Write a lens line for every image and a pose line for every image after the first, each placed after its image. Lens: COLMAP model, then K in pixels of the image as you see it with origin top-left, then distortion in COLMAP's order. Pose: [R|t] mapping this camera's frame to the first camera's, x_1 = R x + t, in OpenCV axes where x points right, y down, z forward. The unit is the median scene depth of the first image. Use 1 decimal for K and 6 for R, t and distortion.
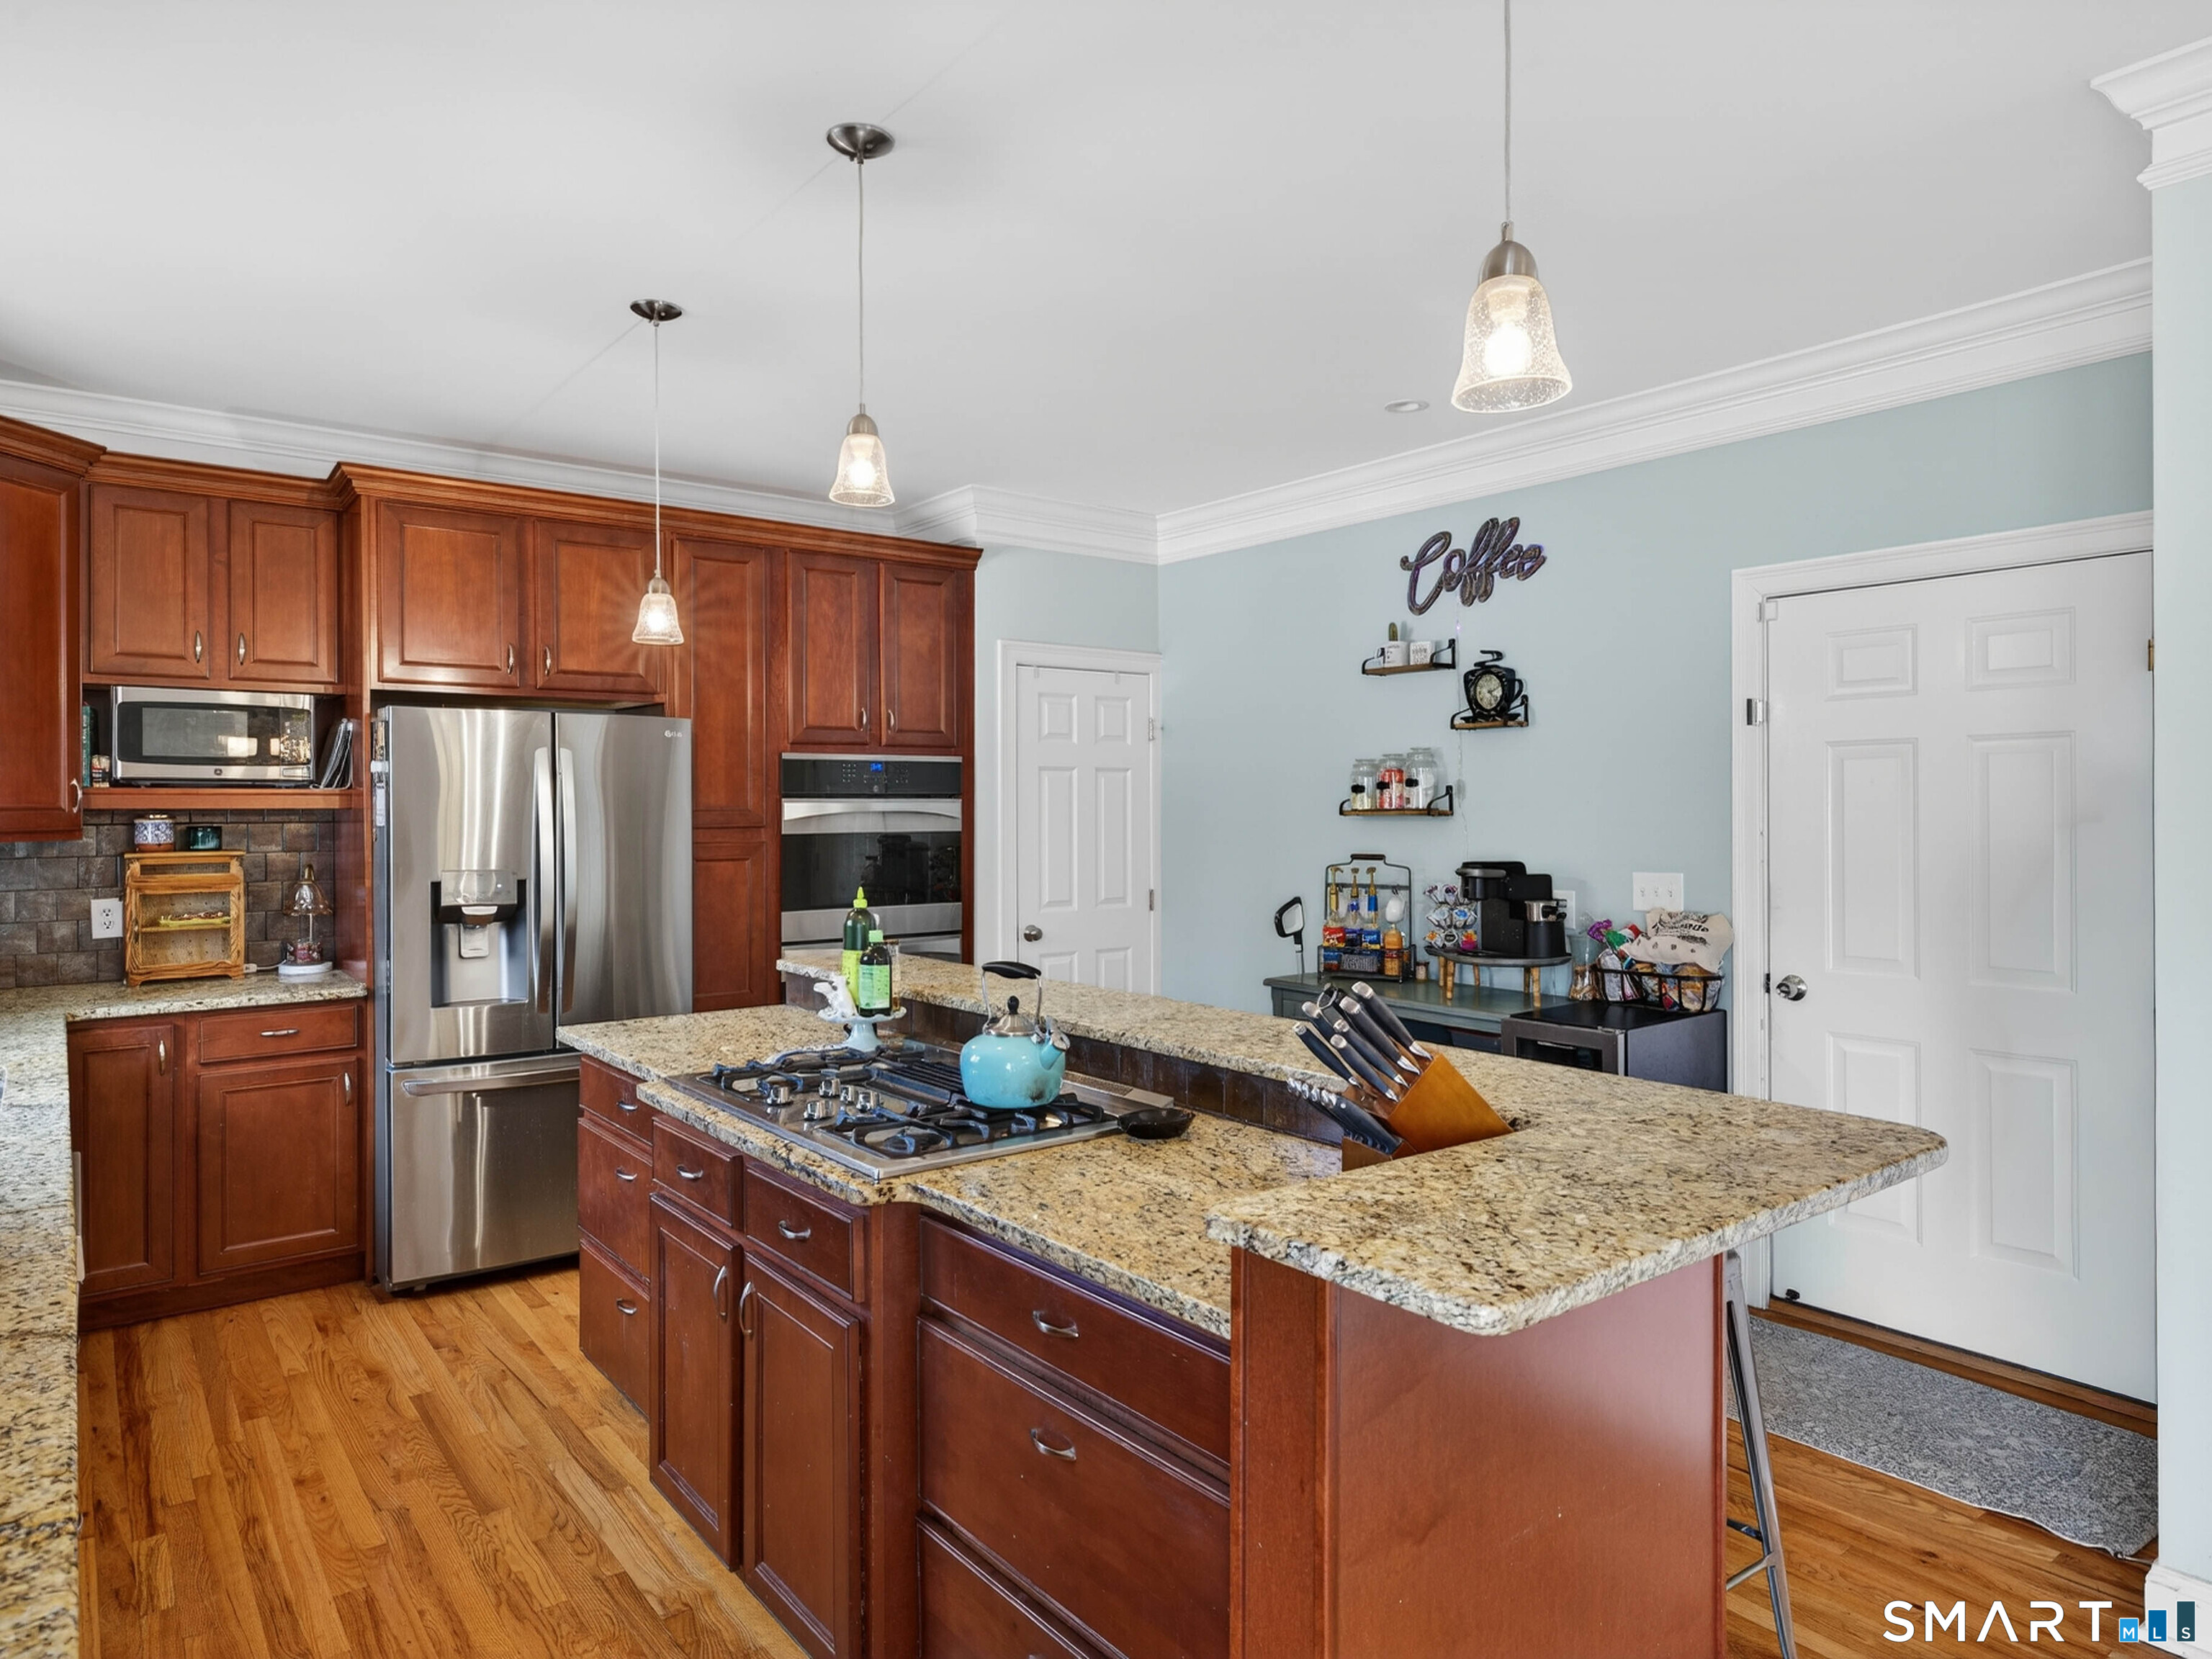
lens RADIAL K [[1334.6, 0, 1101.1], [0, 1334.6, 809.4], [0, 0, 1]] dist [0.015626, 0.001096]
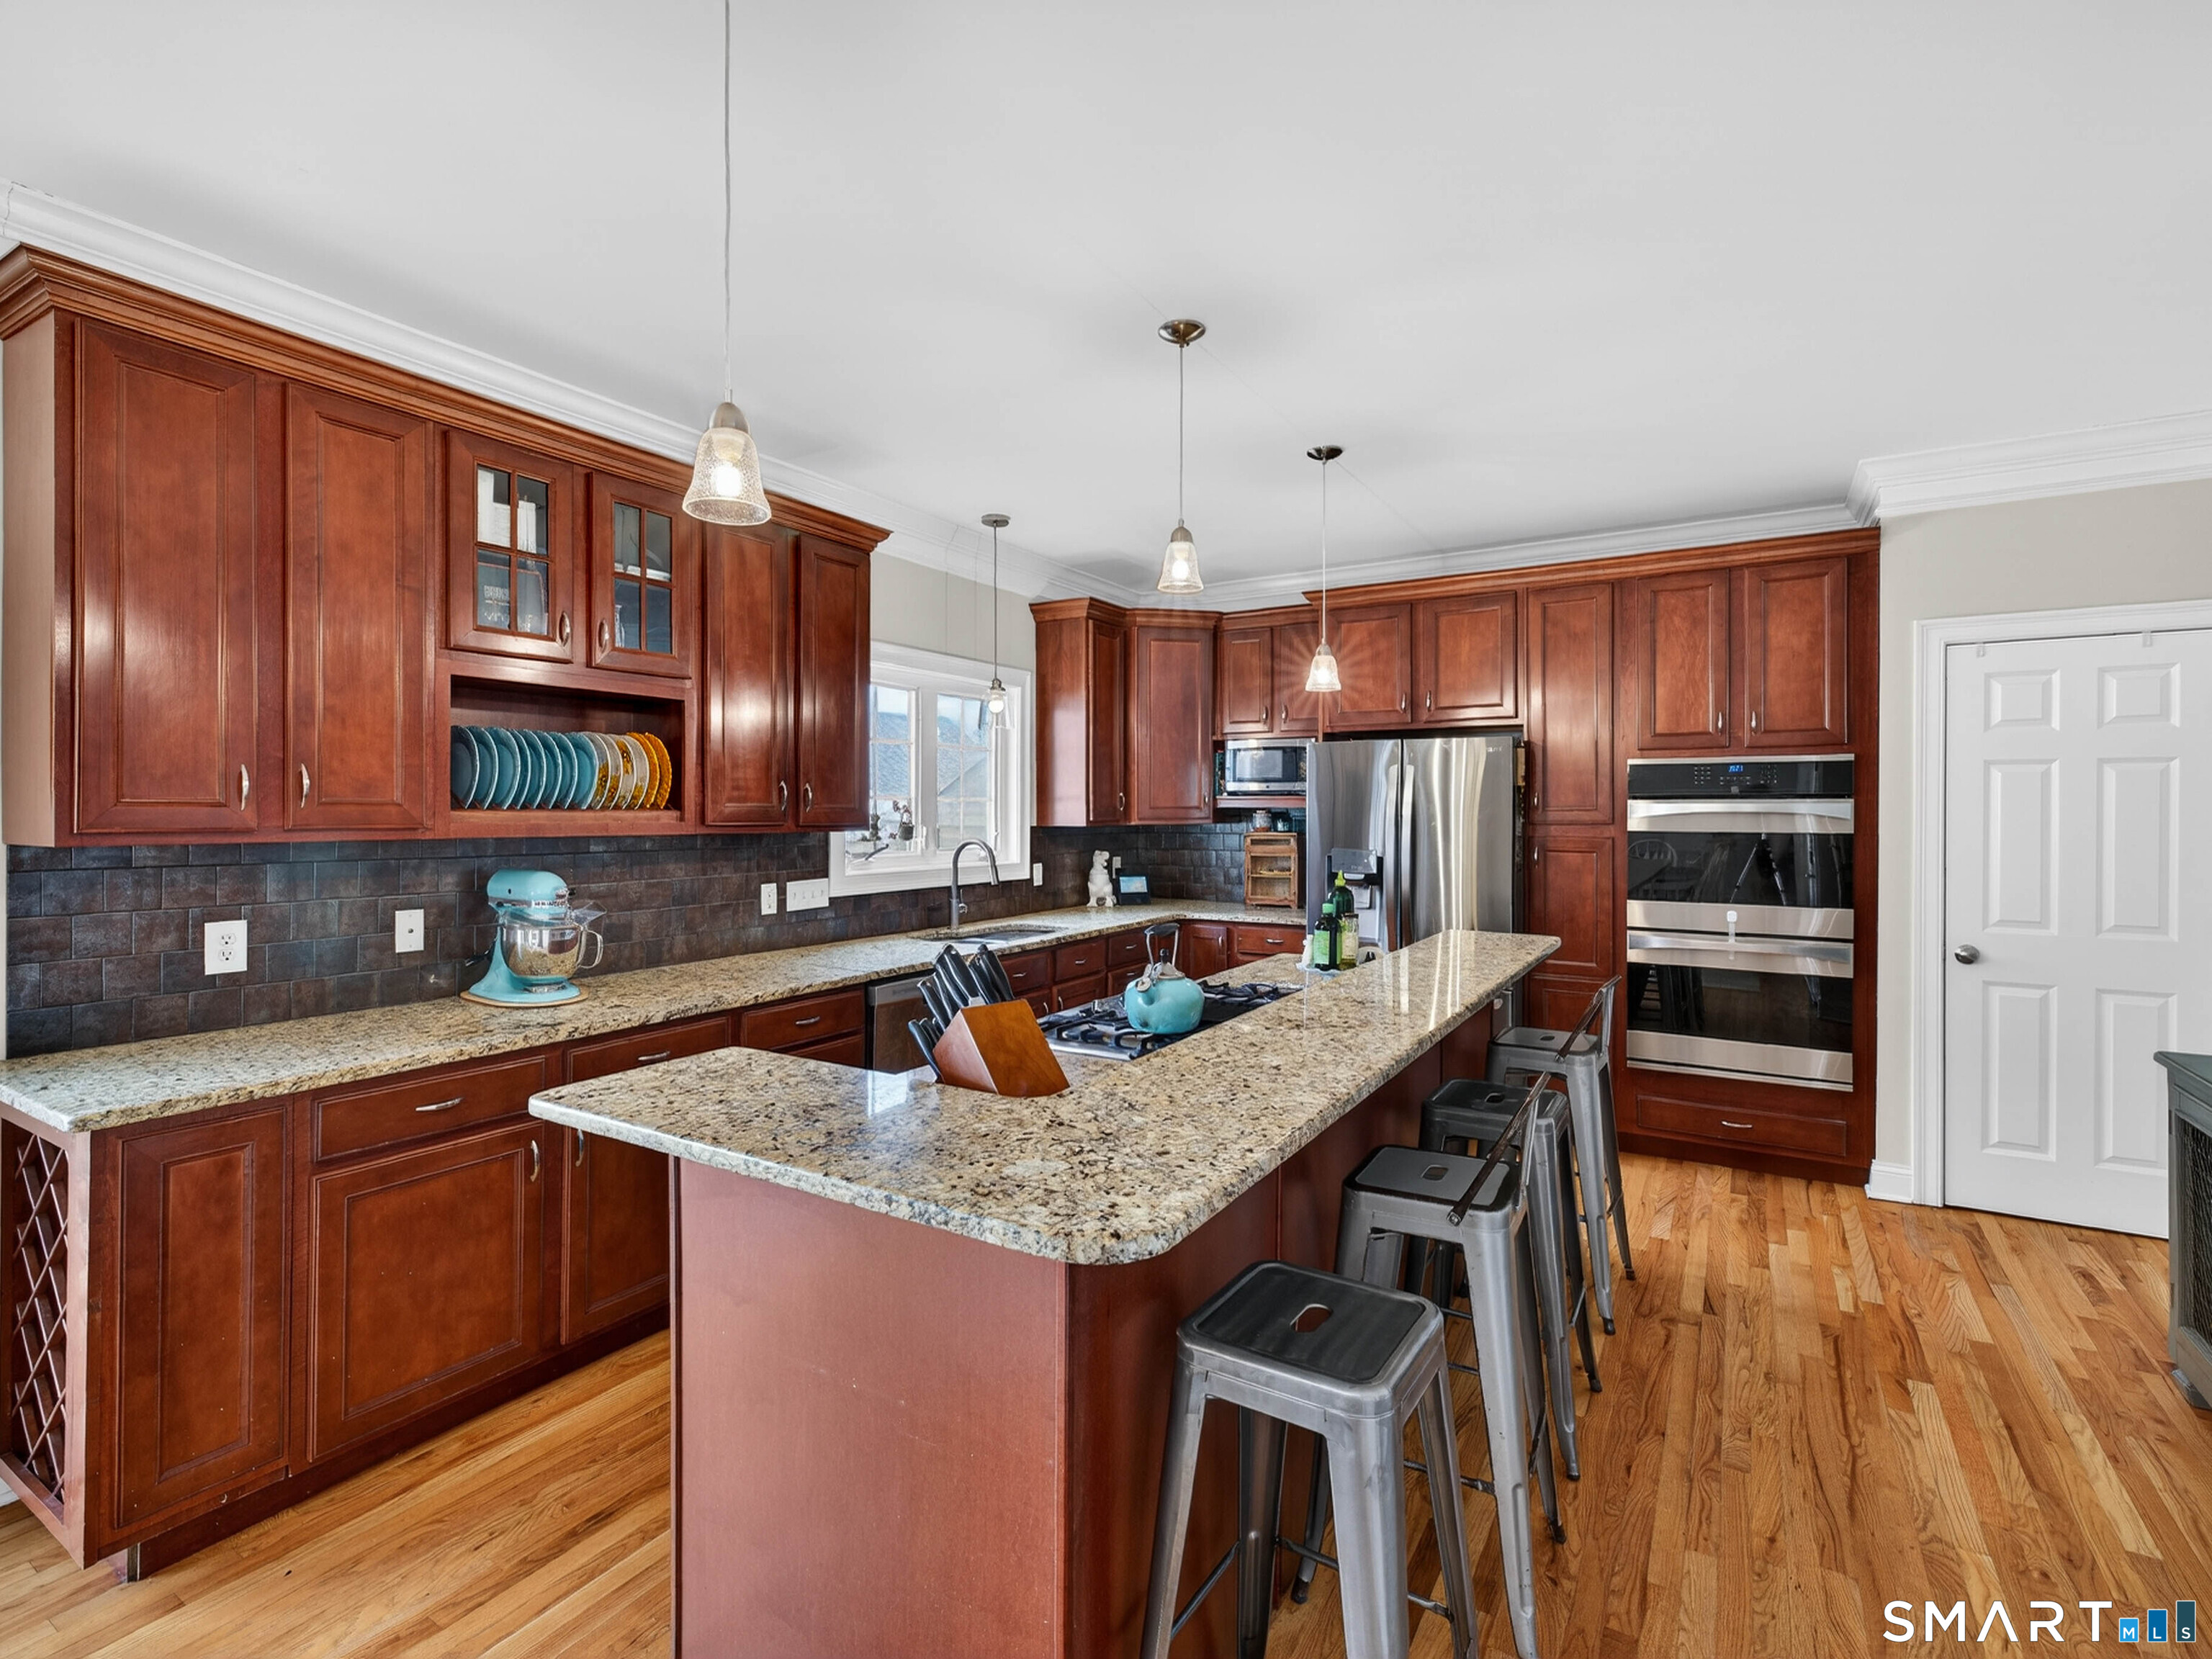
lens RADIAL K [[1040.8, 0, 1129.1], [0, 1040.8, 812.0], [0, 0, 1]] dist [0.000956, 0.000556]
pose [[0.368441, 0.006040, -0.929632, 0.431308], [-0.003701, 0.999980, 0.005030, -0.000830], [0.929644, 0.001588, 0.368456, 0.289278]]
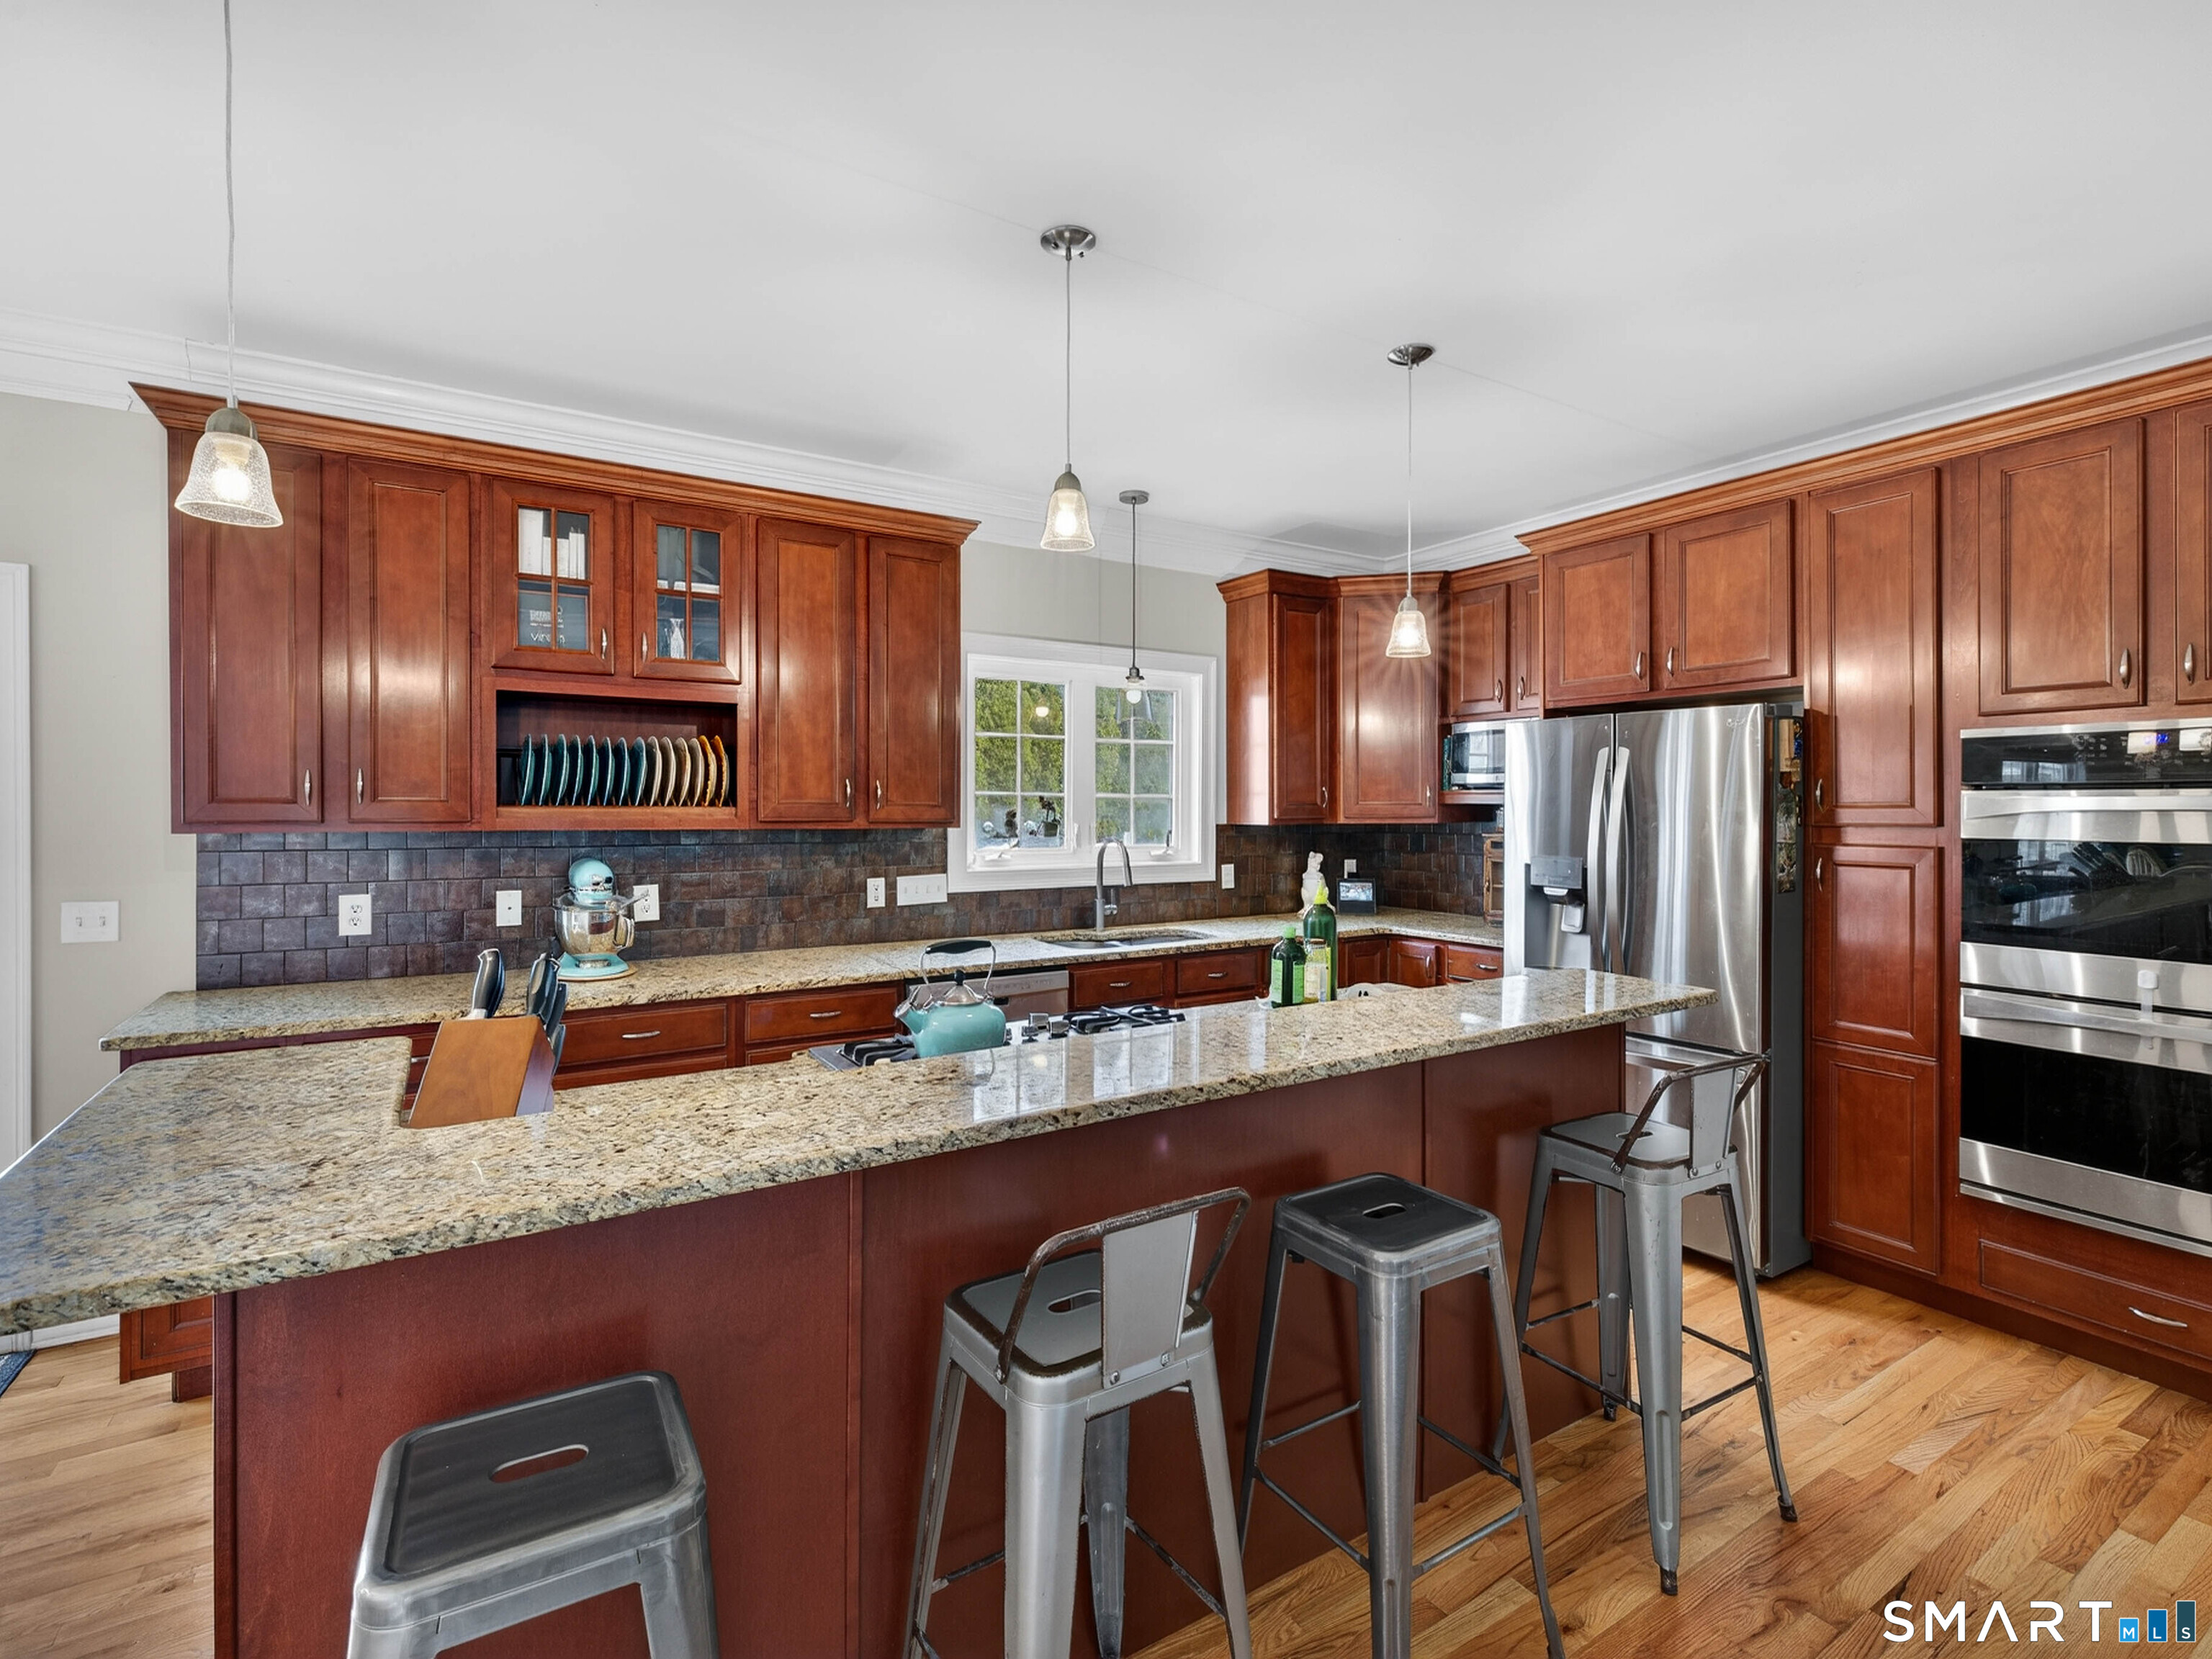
lens RADIAL K [[1040.8, 0, 1129.1], [0, 1040.8, 812.0], [0, 0, 1]] dist [0.000956, 0.000556]
pose [[-0.088637, 0.009958, -0.996014, 0.390796], [-0.002347, 0.999945, 0.010206, -0.001665], [0.996061, 0.003242, -0.088609, 0.598315]]
